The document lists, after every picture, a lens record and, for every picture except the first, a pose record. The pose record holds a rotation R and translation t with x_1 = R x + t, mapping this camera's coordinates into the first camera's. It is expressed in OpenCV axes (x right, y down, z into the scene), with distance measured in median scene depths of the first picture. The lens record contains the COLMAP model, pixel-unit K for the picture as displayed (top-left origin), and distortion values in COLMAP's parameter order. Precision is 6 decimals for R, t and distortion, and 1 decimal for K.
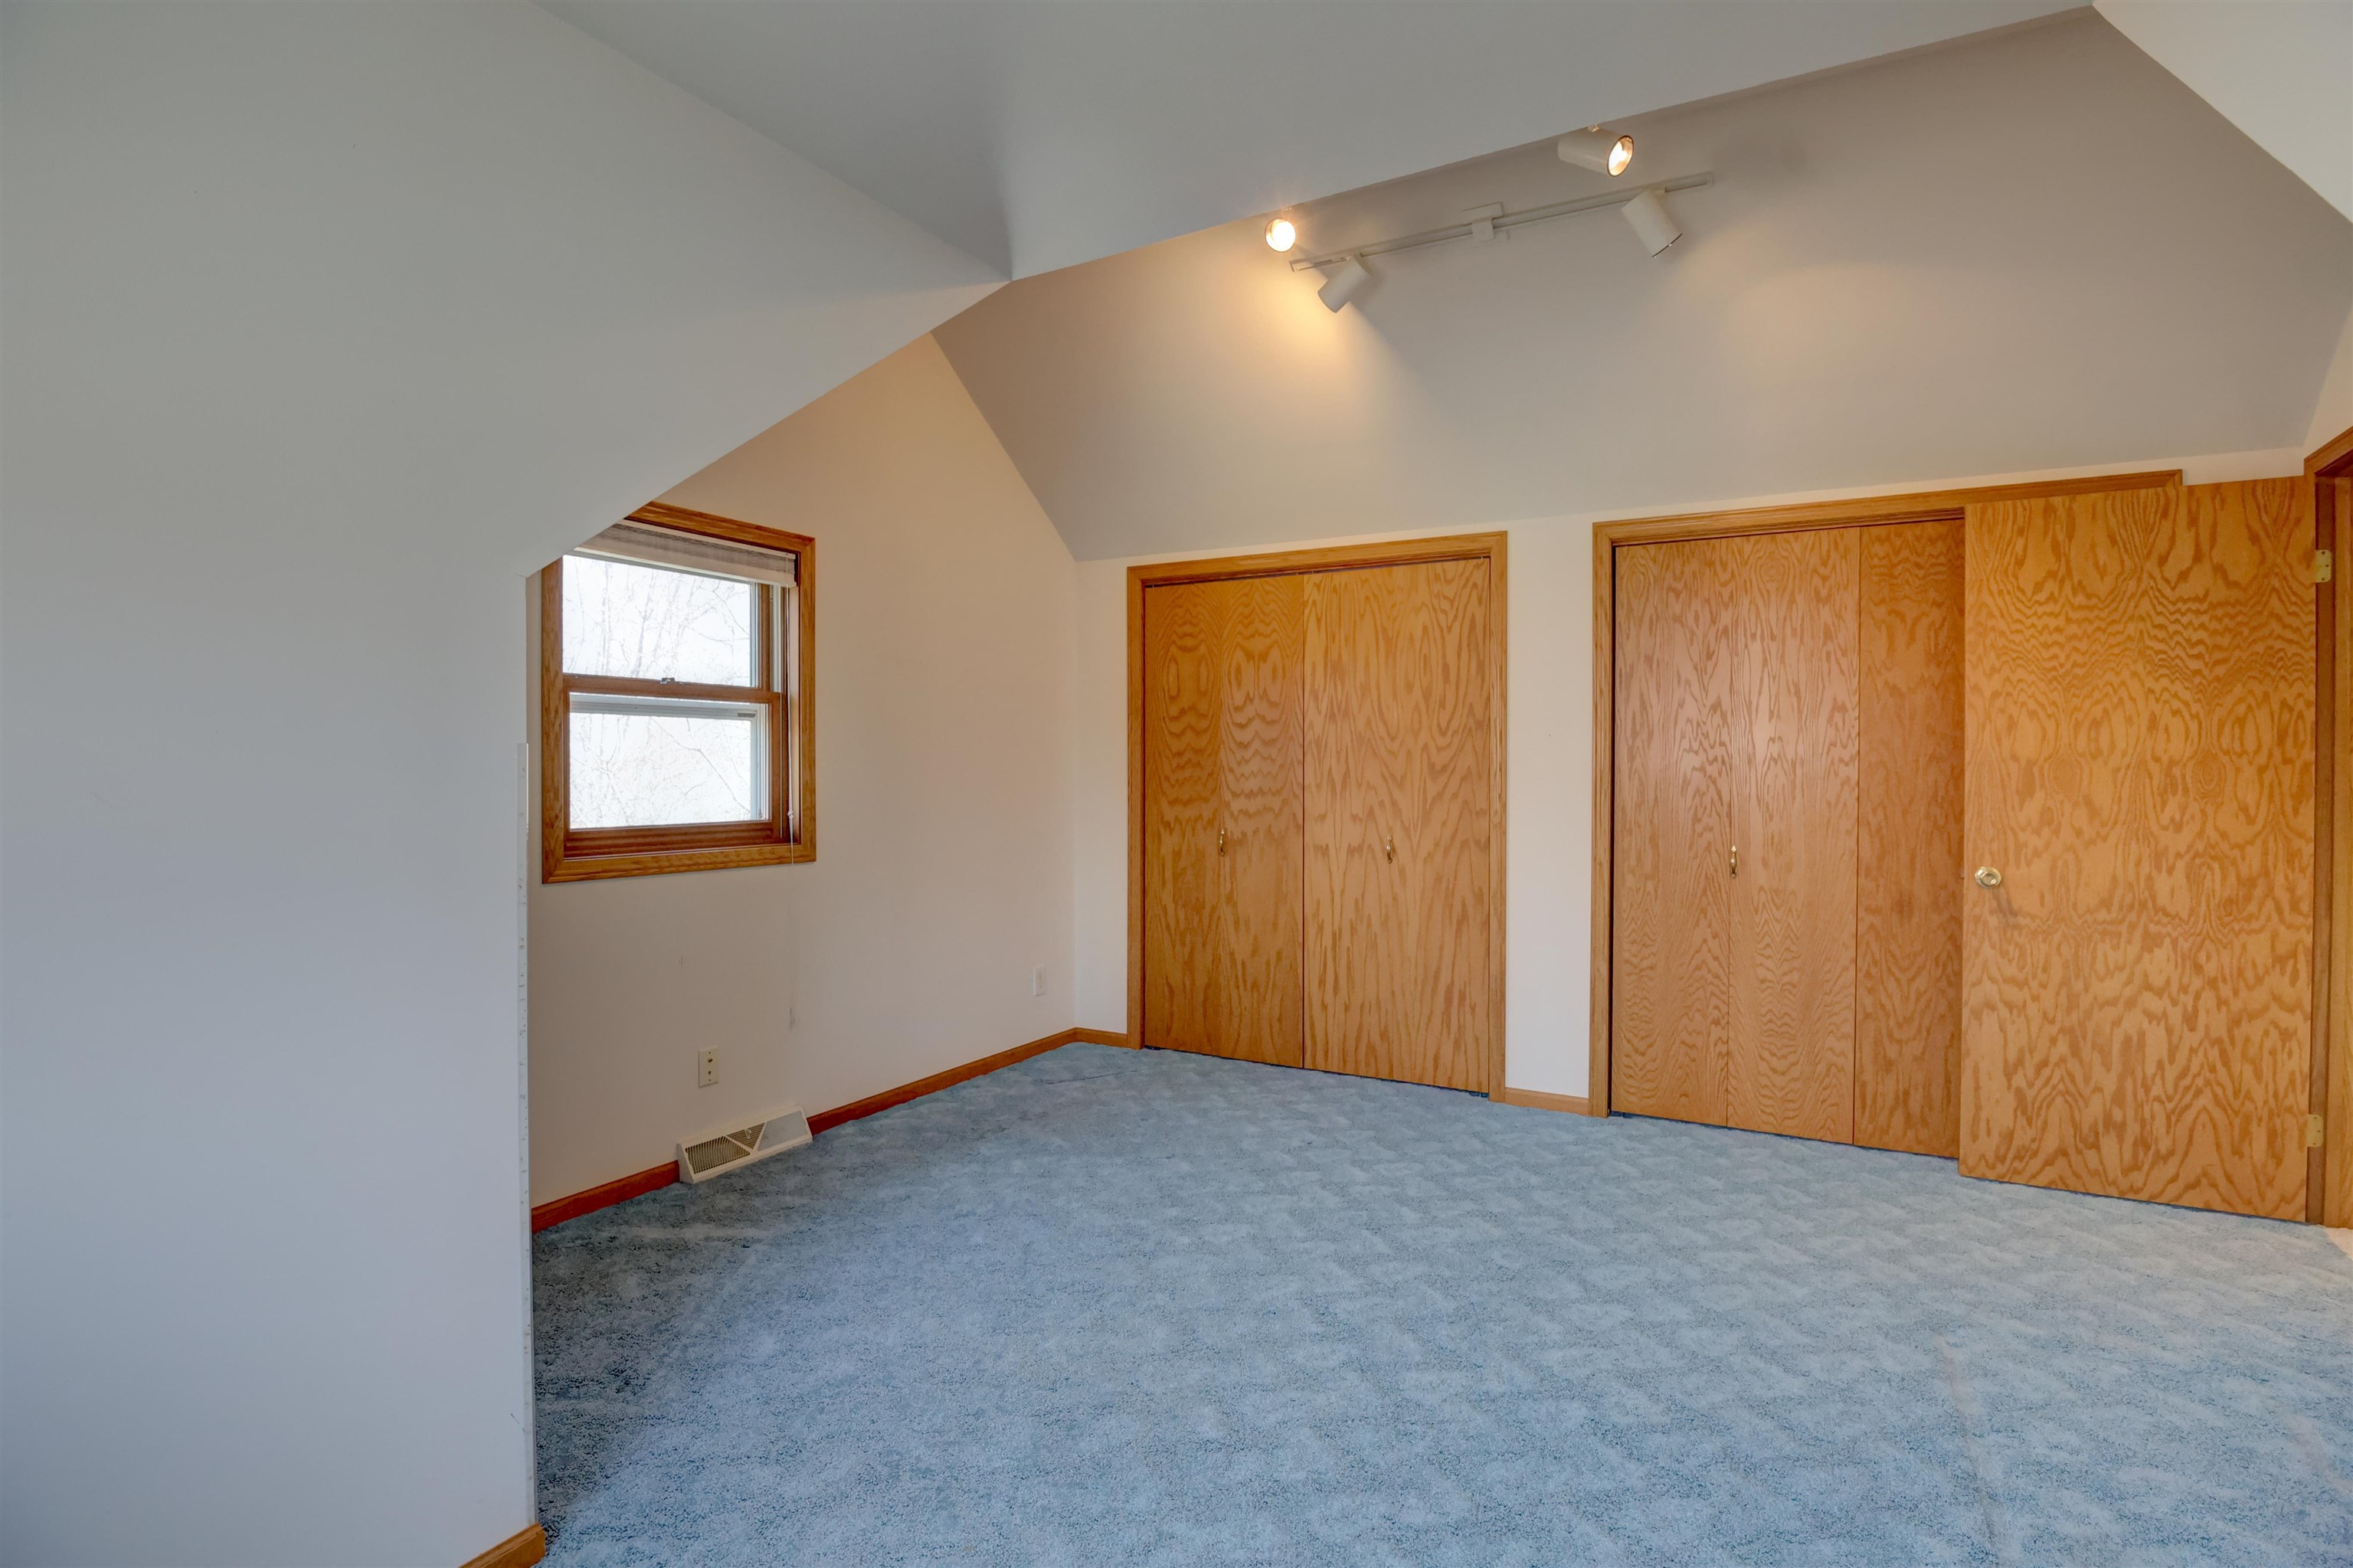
lens RADIAL K [[1176.1, 0, 1178.0], [0, 1176.1, 767.6], [0, 0, 1]] dist [-0.001686, -0.000077]
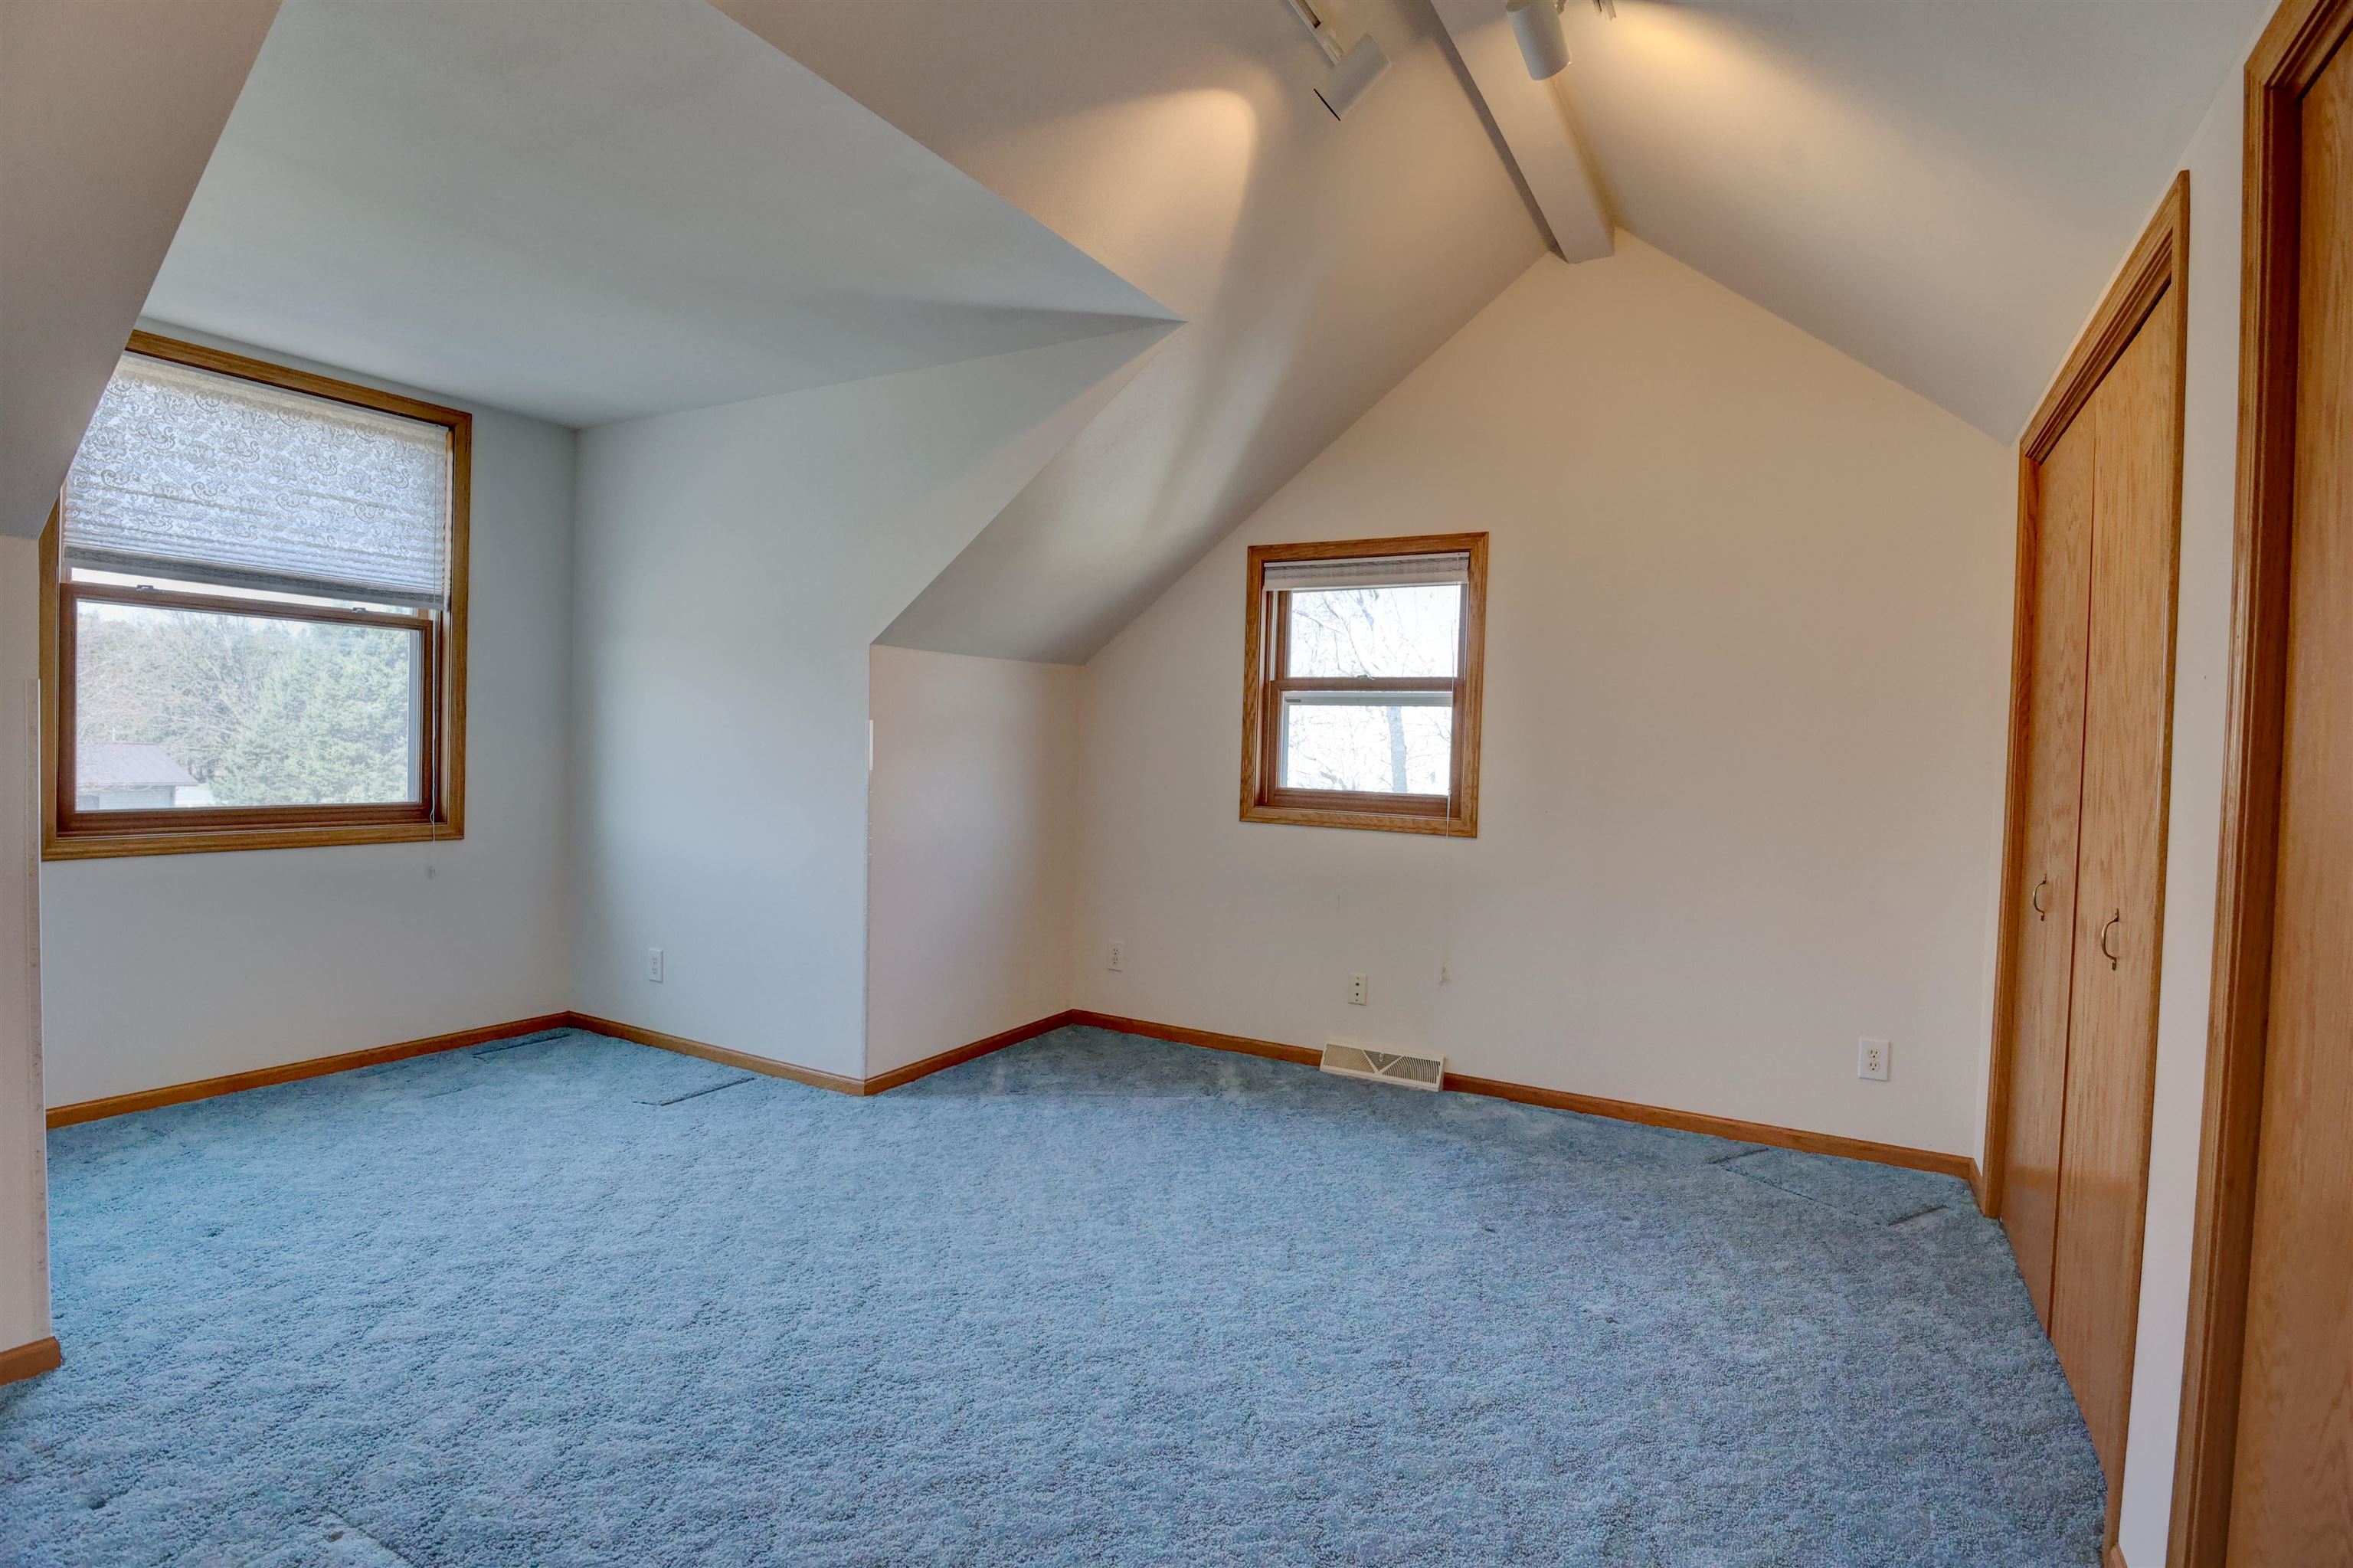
lens RADIAL K [[1176.1, 0, 1177.2], [0, 1176.1, 785.7], [0, 0, 1]] dist [-0.001686, -0.000077]
pose [[0.005041, 0.035080, -0.999372, 0.774008], [-0.032674, 0.998857, 0.034897, 0.003295], [0.999453, 0.032478, 0.006182, 0.749835]]
